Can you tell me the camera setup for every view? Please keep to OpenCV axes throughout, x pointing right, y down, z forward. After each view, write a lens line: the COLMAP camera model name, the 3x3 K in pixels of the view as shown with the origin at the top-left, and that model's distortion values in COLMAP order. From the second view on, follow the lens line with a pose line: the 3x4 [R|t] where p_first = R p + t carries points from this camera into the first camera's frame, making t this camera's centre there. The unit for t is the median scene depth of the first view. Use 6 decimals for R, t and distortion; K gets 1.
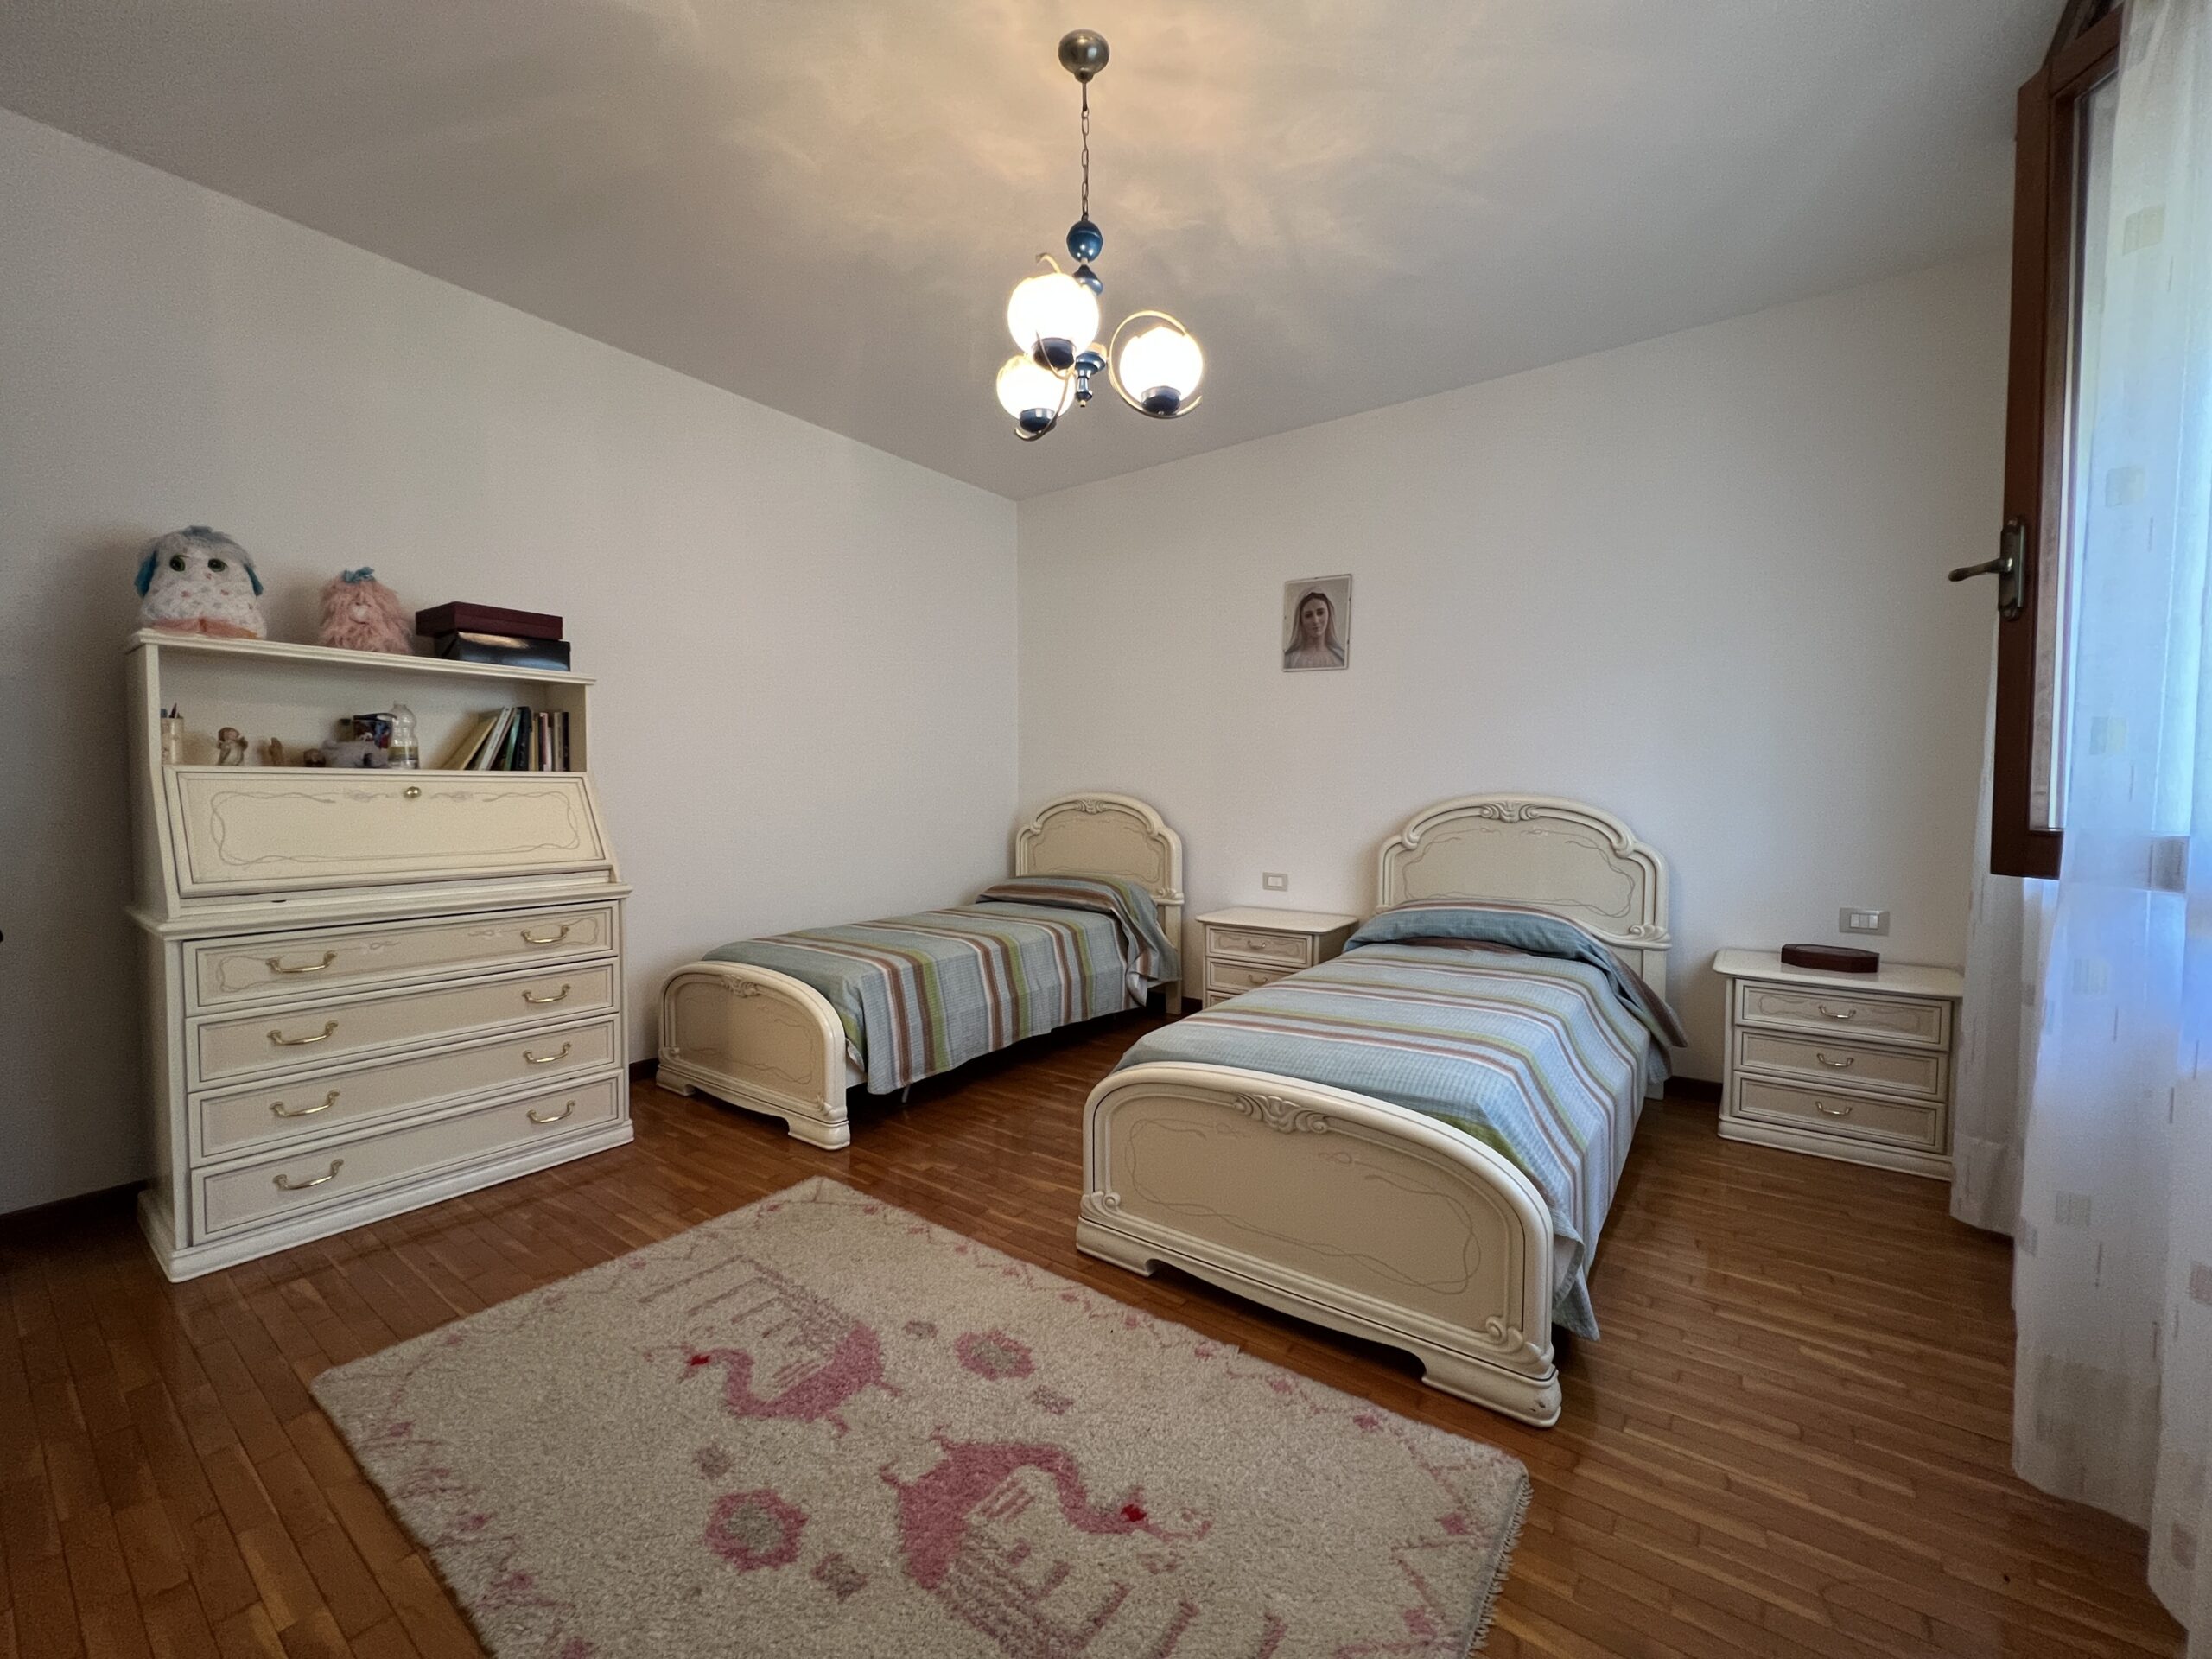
lens RADIAL K [[889.5, 0, 1106.0], [0, 889.5, 821.0], [0, 0, 1]] dist [-0.002595, 0.000299]
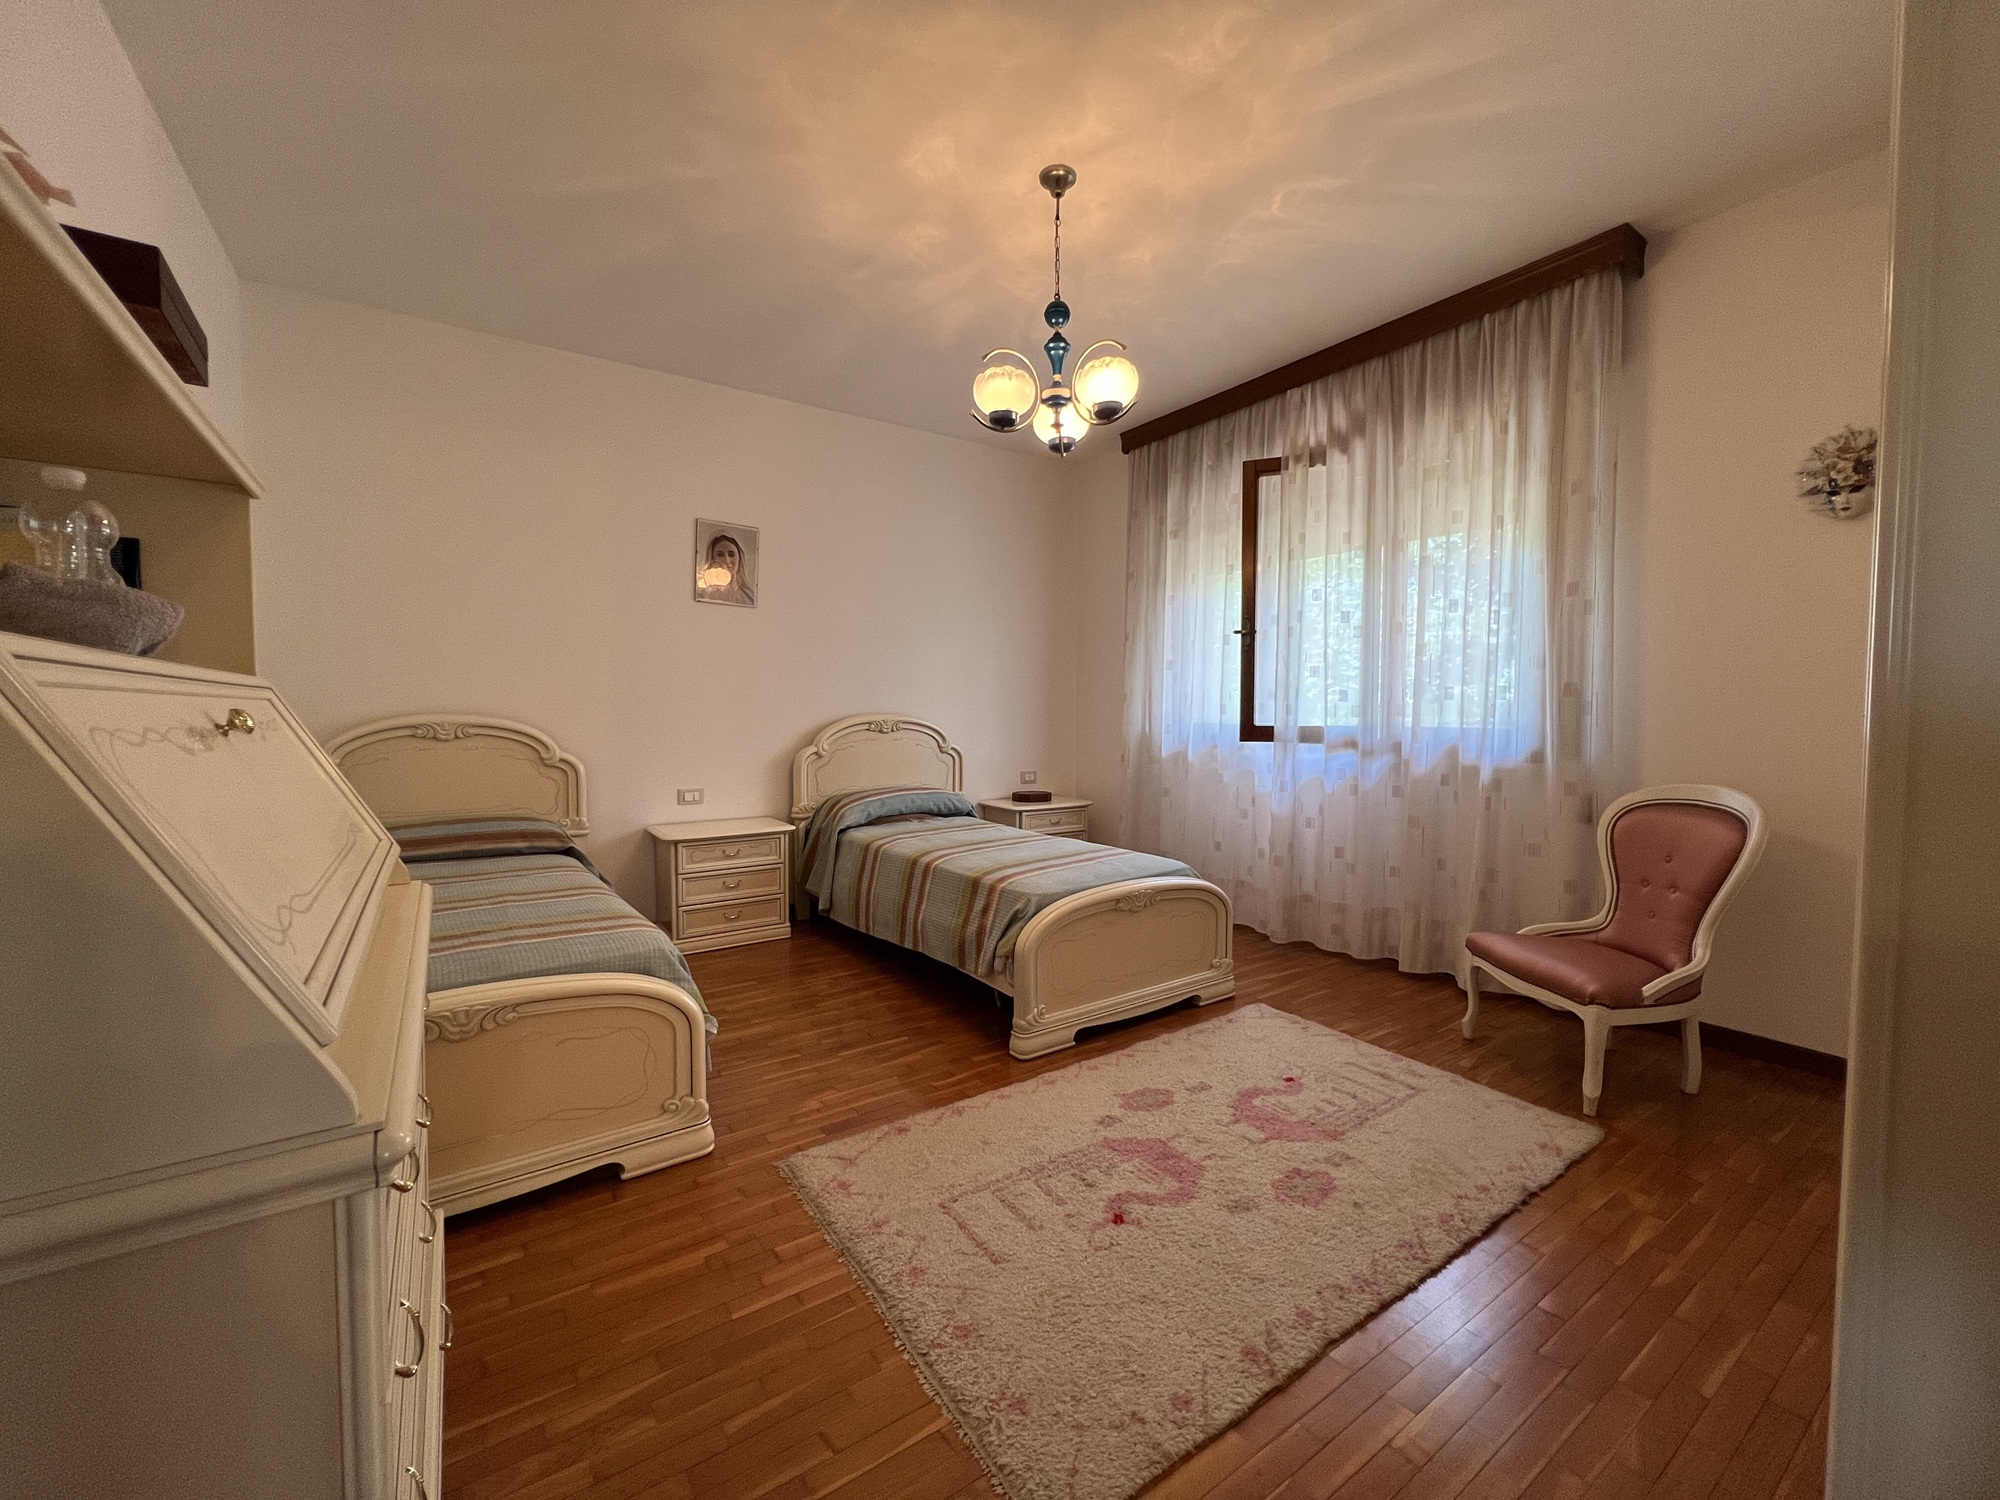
lens RADIAL K [[804.1, 0, 999.1], [0, 804.1, 747.5], [0, 0, 1]] dist [-0.004147, 0.000799]
pose [[0.330558, -0.046029, 0.942662, -0.998183], [0.032149, 0.998780, 0.037495, -0.025524], [-0.943238, 0.017912, 0.331635, 0.546376]]
